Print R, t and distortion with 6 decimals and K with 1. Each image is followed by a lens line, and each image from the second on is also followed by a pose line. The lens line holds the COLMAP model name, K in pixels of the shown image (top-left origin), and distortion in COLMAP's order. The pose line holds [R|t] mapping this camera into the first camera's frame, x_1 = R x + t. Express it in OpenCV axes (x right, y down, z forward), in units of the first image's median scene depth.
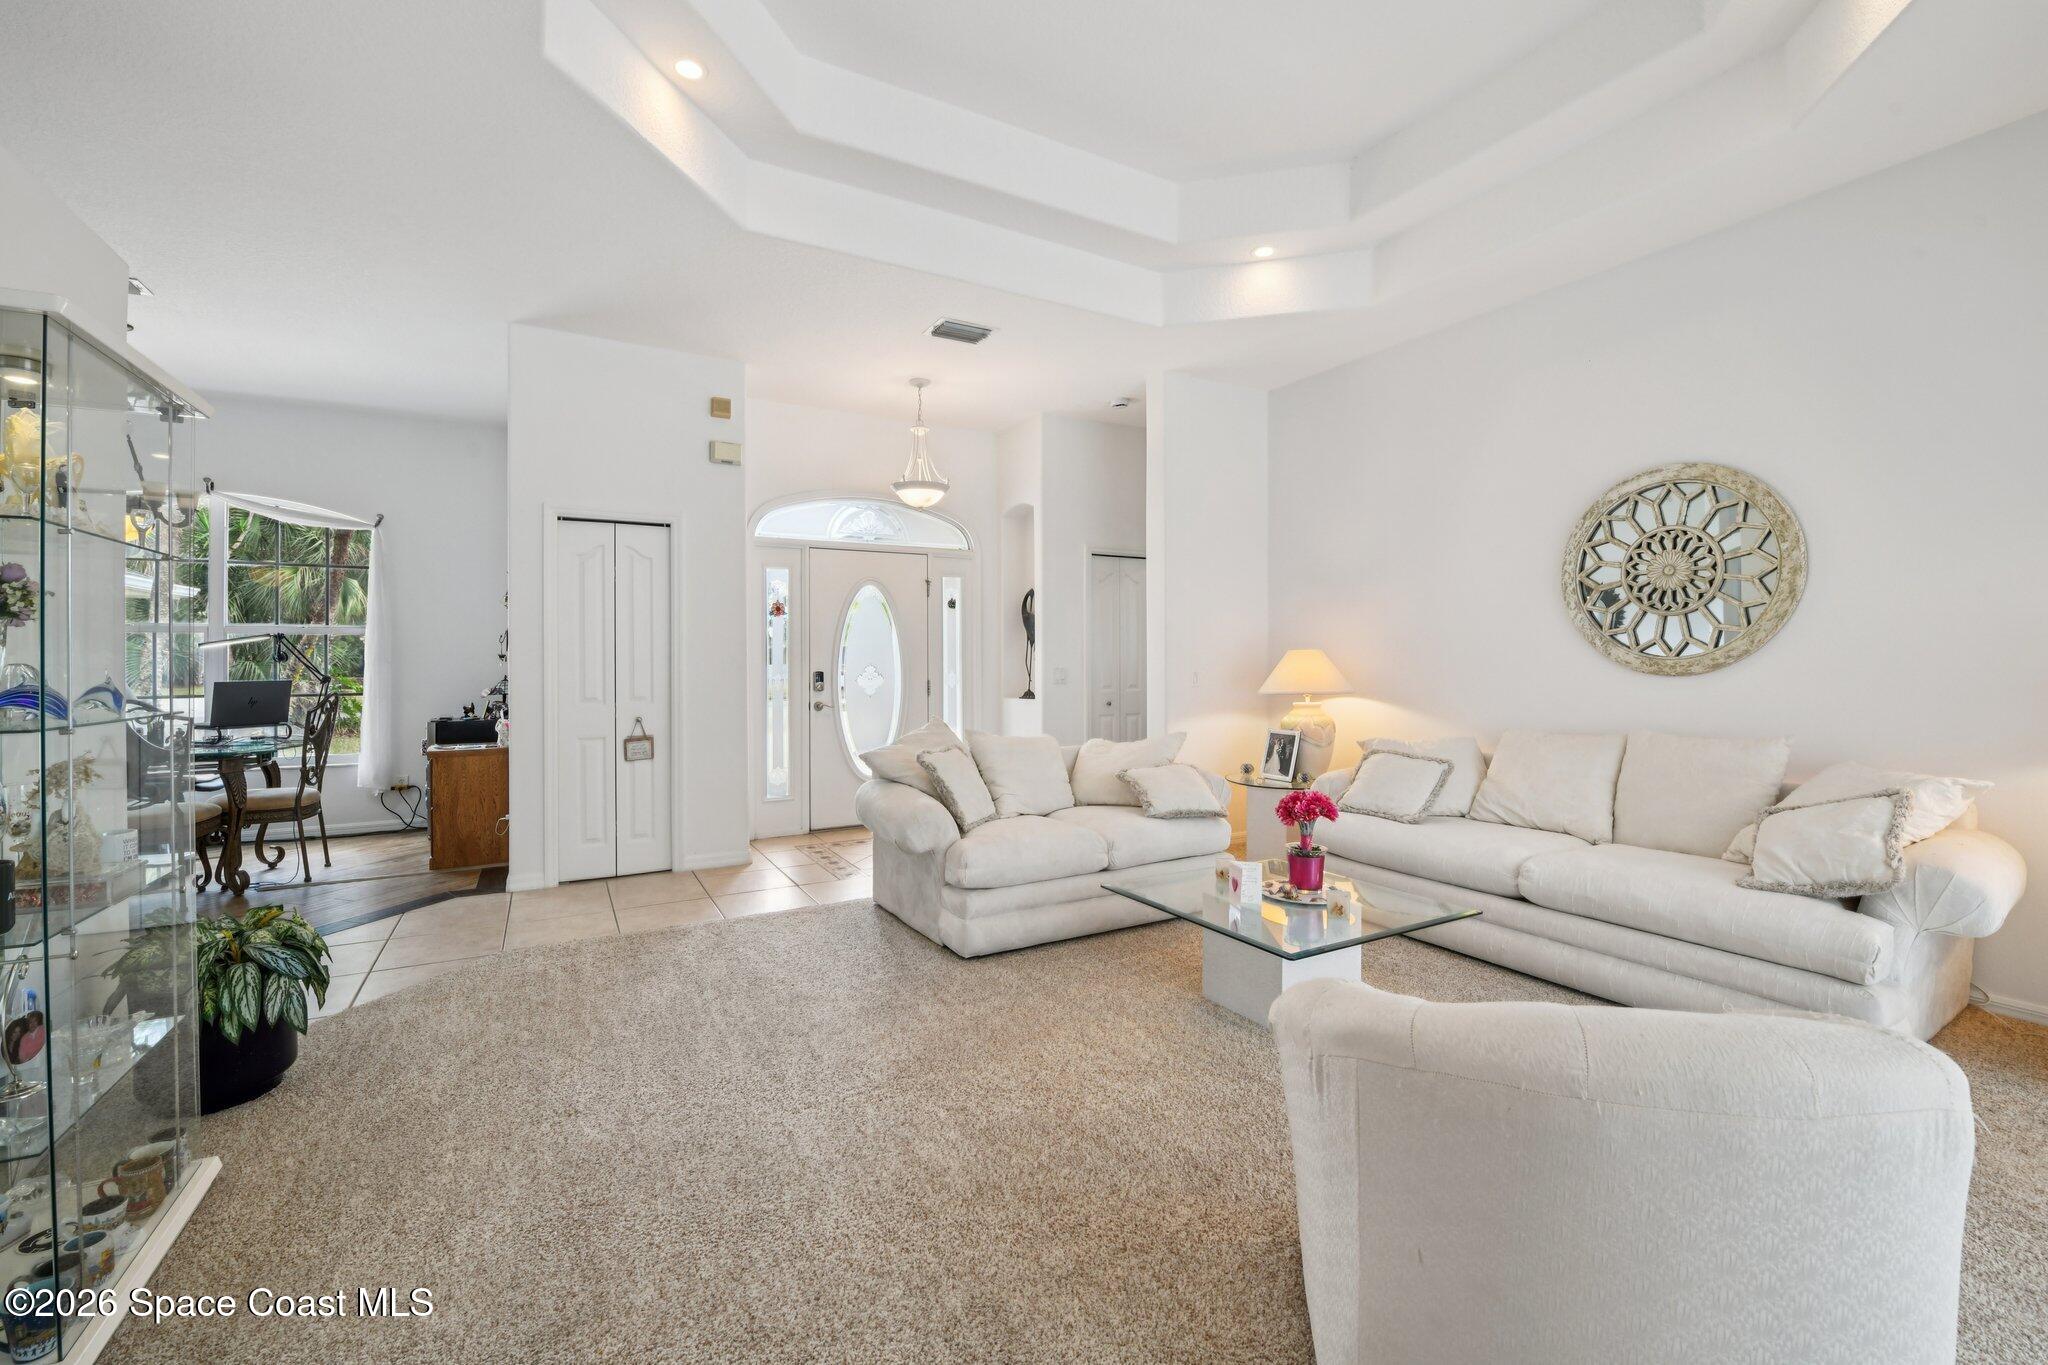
lens RADIAL K [[862.6, 0, 1023.5], [0, 862.6, 659.7], [0, 0, 1]] dist [-0.013799, -0.000424]
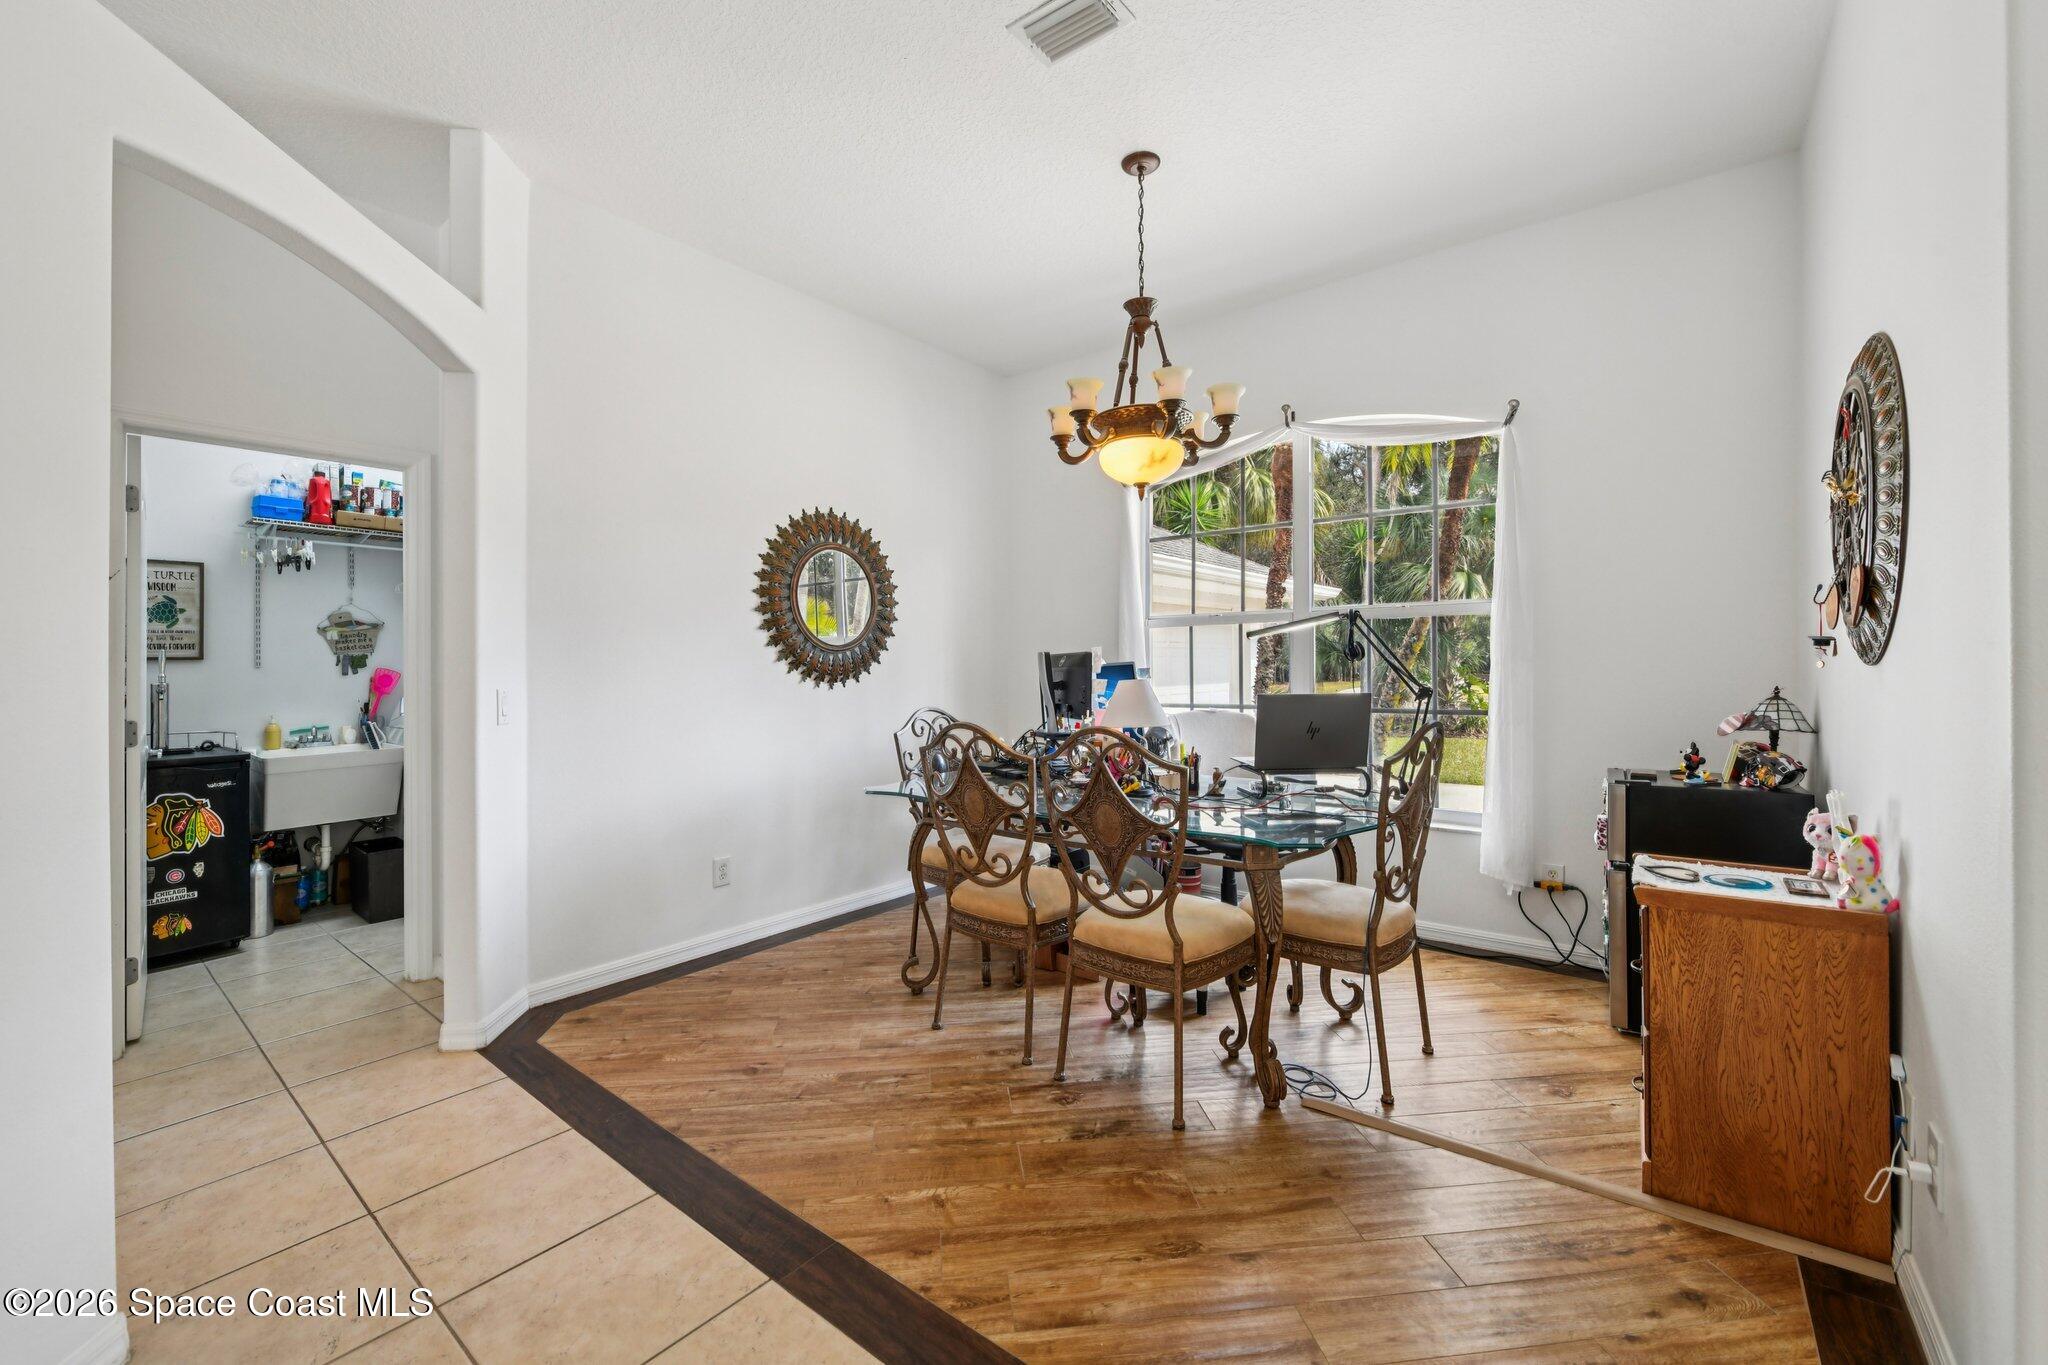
lens RADIAL K [[817.2, 0, 1036.1], [0, 817.2, 667.4], [0, 0, 1]] dist [-0.010035, -0.000139]
pose [[0.395979, -0.000671, -0.918259, -0.411744], [0.007908, 0.999965, 0.002679, 0.003747], [0.918226, -0.008323, 0.395970, 0.532423]]
